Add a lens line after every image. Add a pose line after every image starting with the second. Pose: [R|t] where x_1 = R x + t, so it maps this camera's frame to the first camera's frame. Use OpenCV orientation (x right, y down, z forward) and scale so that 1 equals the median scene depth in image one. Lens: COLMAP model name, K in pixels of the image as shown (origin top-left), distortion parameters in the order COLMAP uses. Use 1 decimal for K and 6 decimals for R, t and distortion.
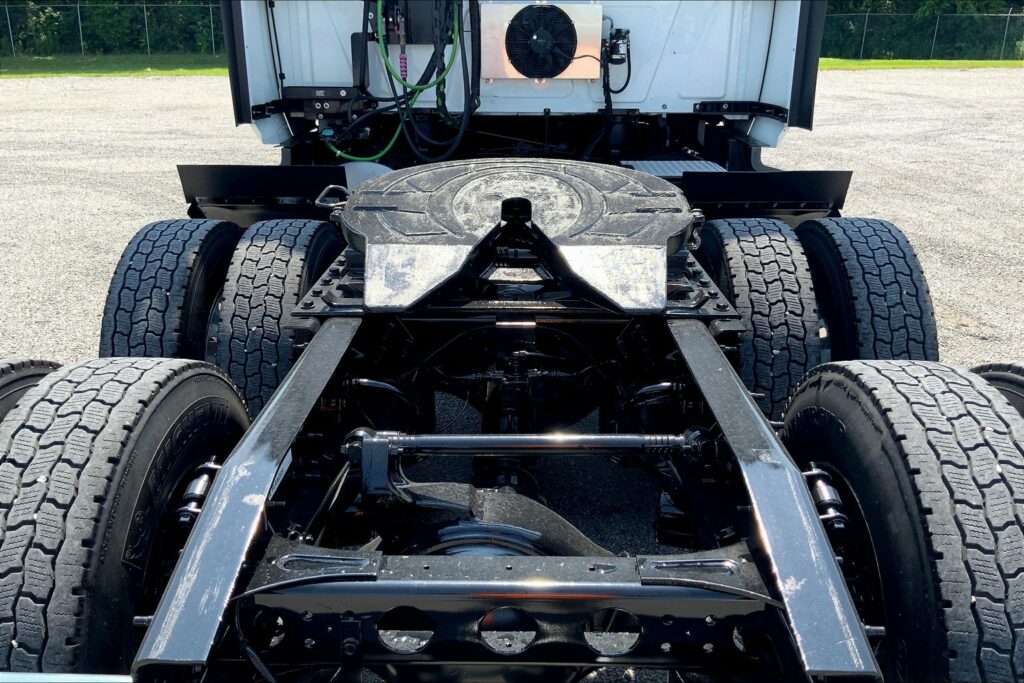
lens RADIAL K [[859.1, 0, 508.8], [0, 859.1, 346.7], [0, 0, 1]] dist [0.071725, -0.136633]
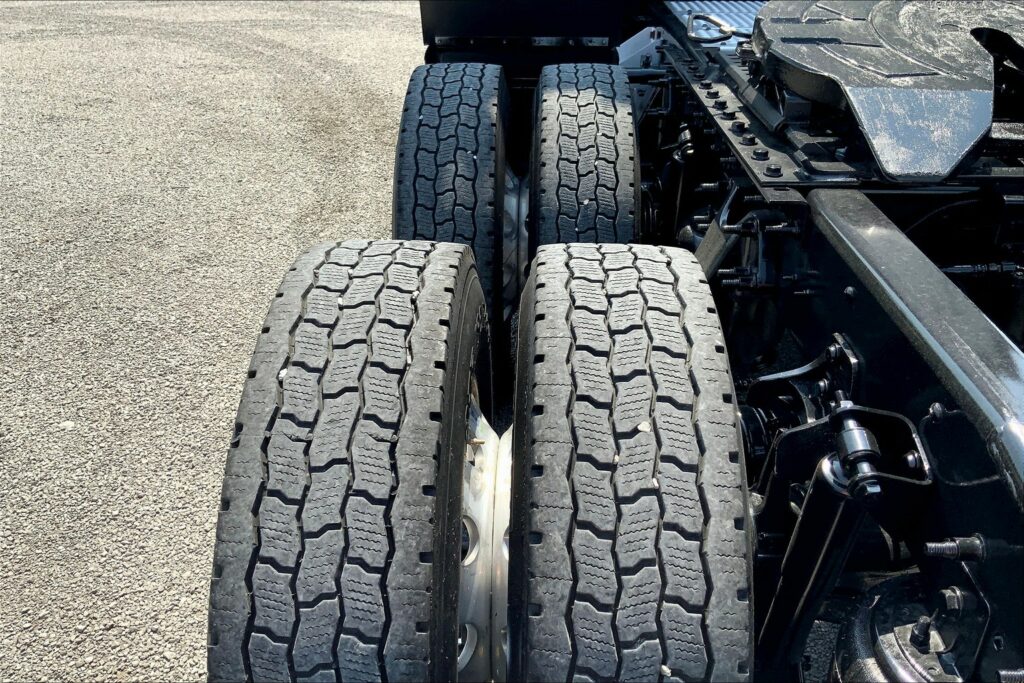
lens RADIAL K [[859.1, 0, 504.3], [0, 859.1, 350.0], [0, 0, 1]] dist [0.071725, -0.136633]
pose [[0.999731, 0.012312, -0.019655, -0.354341], [-0.009147, 0.988078, 0.153682, -0.007261], [0.021313, -0.153461, 0.987925, 0.181334]]
